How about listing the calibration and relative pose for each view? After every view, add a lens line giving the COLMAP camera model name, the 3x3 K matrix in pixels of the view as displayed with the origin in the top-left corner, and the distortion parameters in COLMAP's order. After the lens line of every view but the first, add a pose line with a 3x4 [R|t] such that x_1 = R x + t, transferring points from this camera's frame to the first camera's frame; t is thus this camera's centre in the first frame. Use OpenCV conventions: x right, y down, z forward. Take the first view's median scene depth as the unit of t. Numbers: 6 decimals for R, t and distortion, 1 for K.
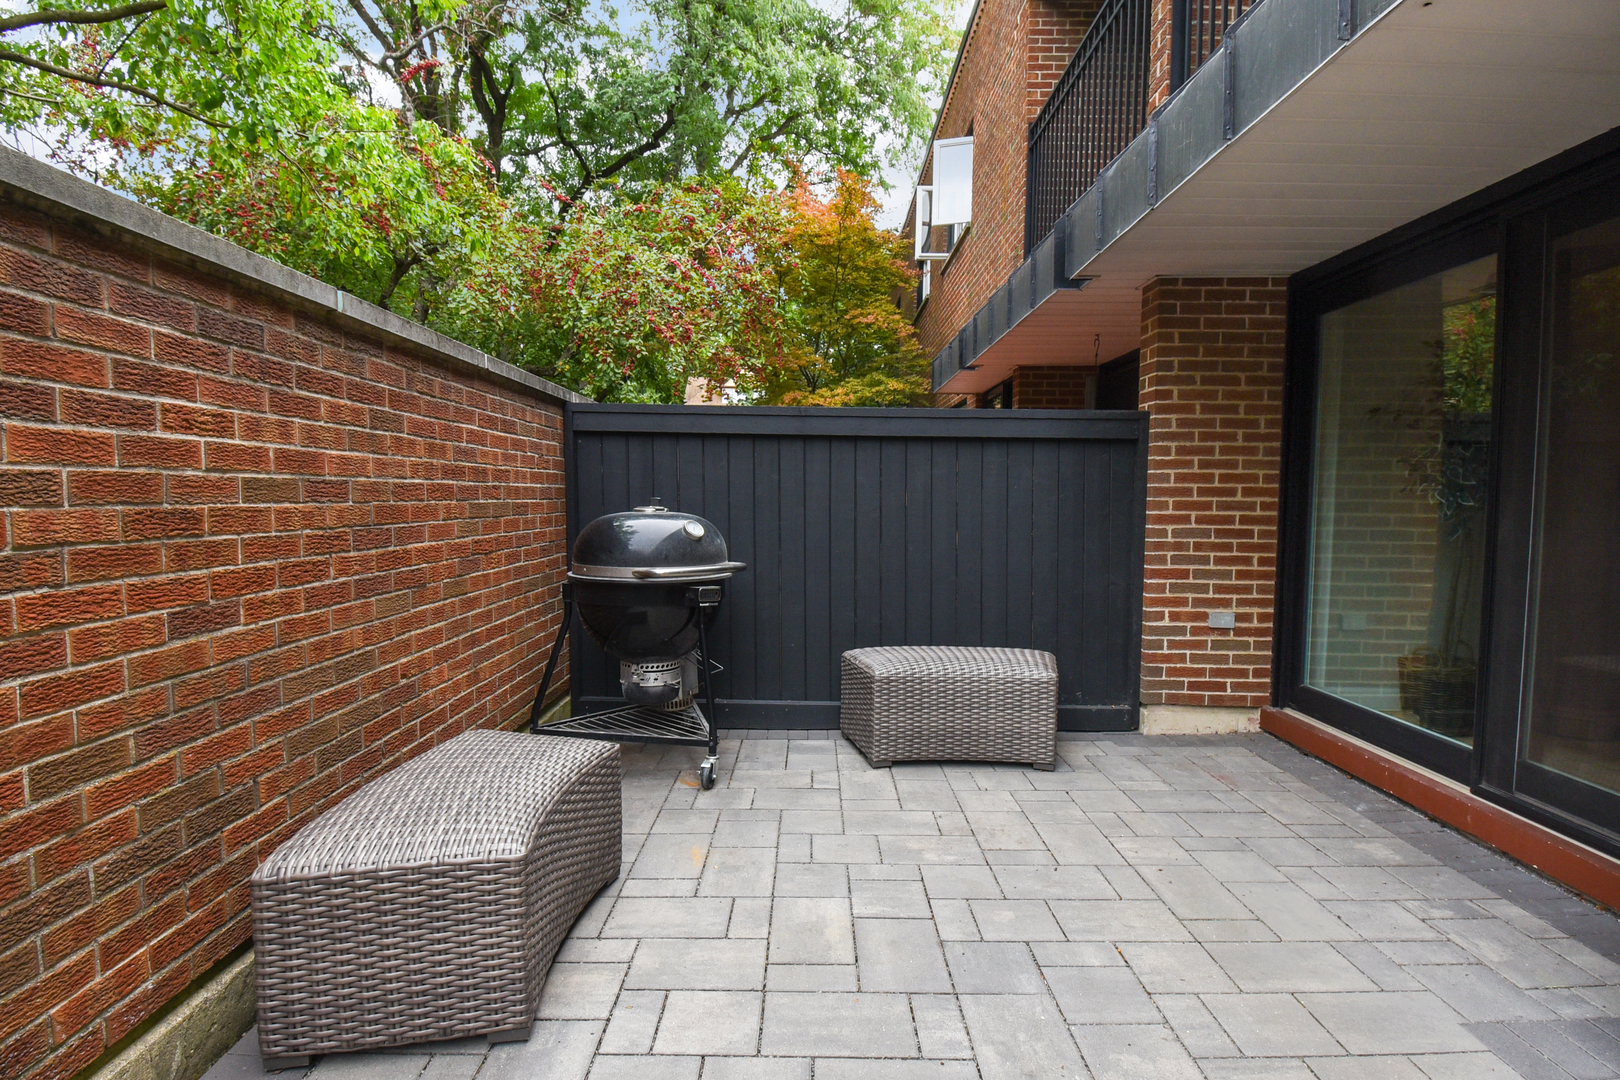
lens RADIAL K [[763.0, 0, 810.0], [0, 763.0, 540.0], [0, 0, 1]] dist [0.014402, -0.020057]
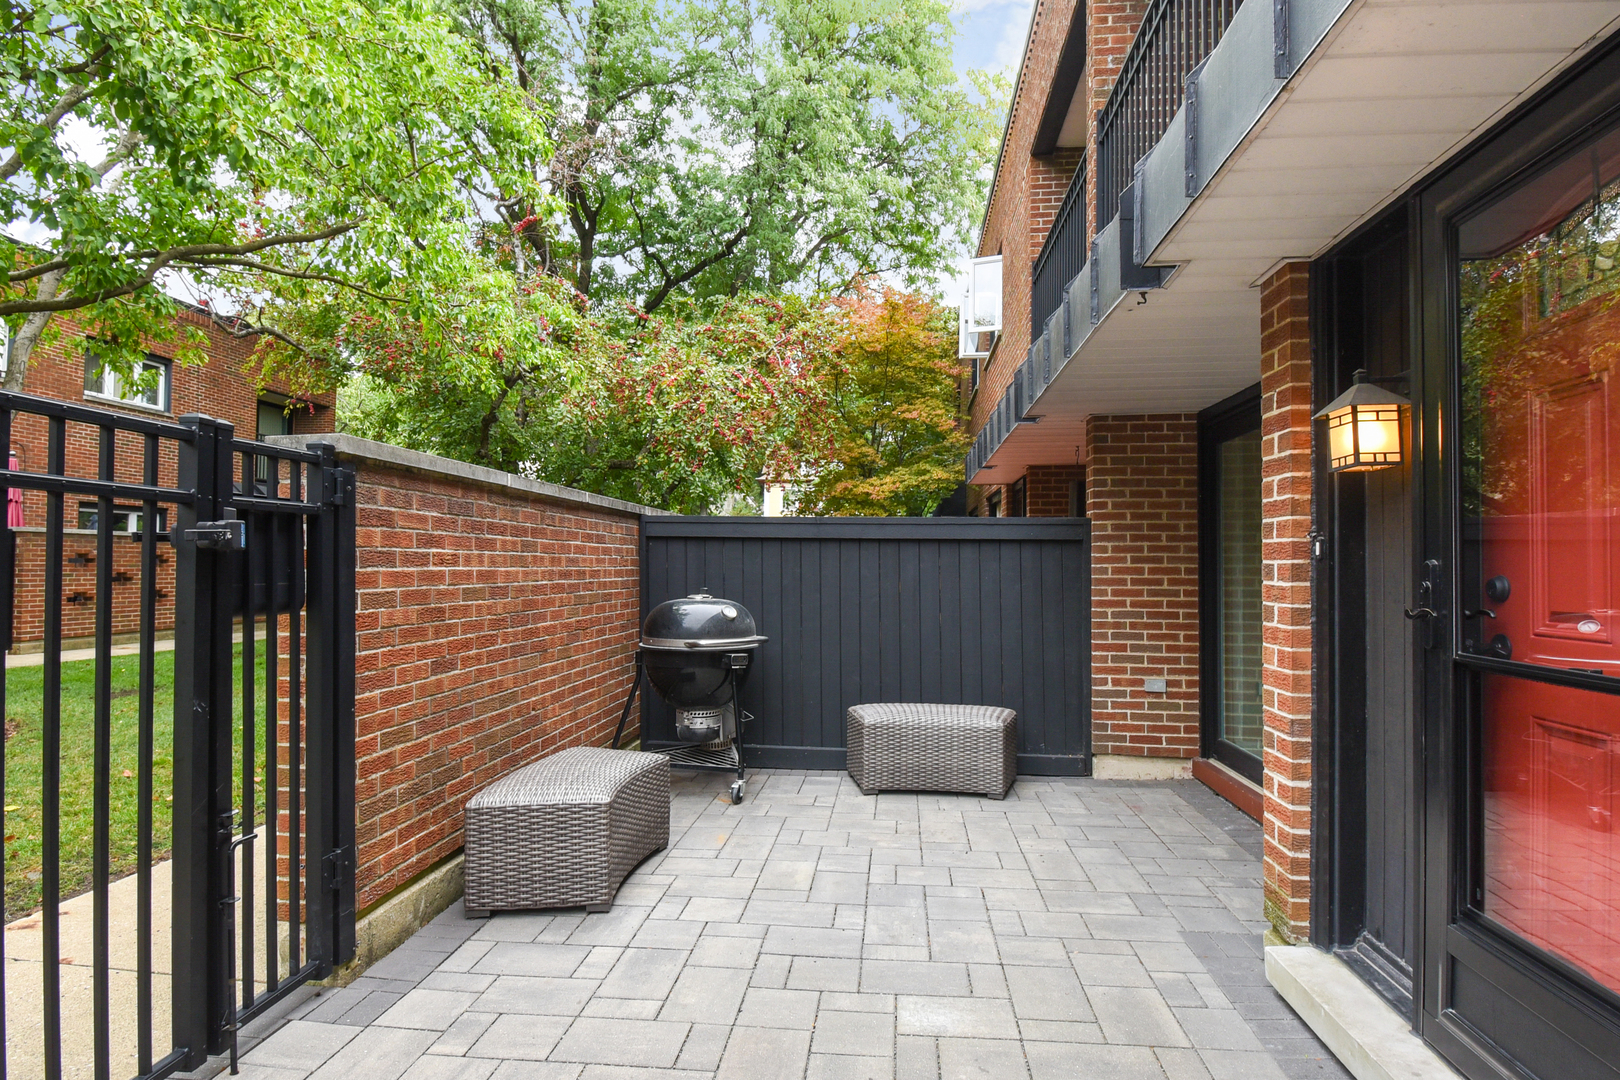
lens RADIAL K [[782.8, 0, 815.8], [0, 782.8, 555.6], [0, 0, 1]] dist [0.010342, -0.016643]
pose [[0.995676, -0.004765, -0.092767, 0.127751], [-0.002190, 0.997202, -0.074724, -0.009917], [0.092863, 0.074604, 0.992880, -0.373182]]
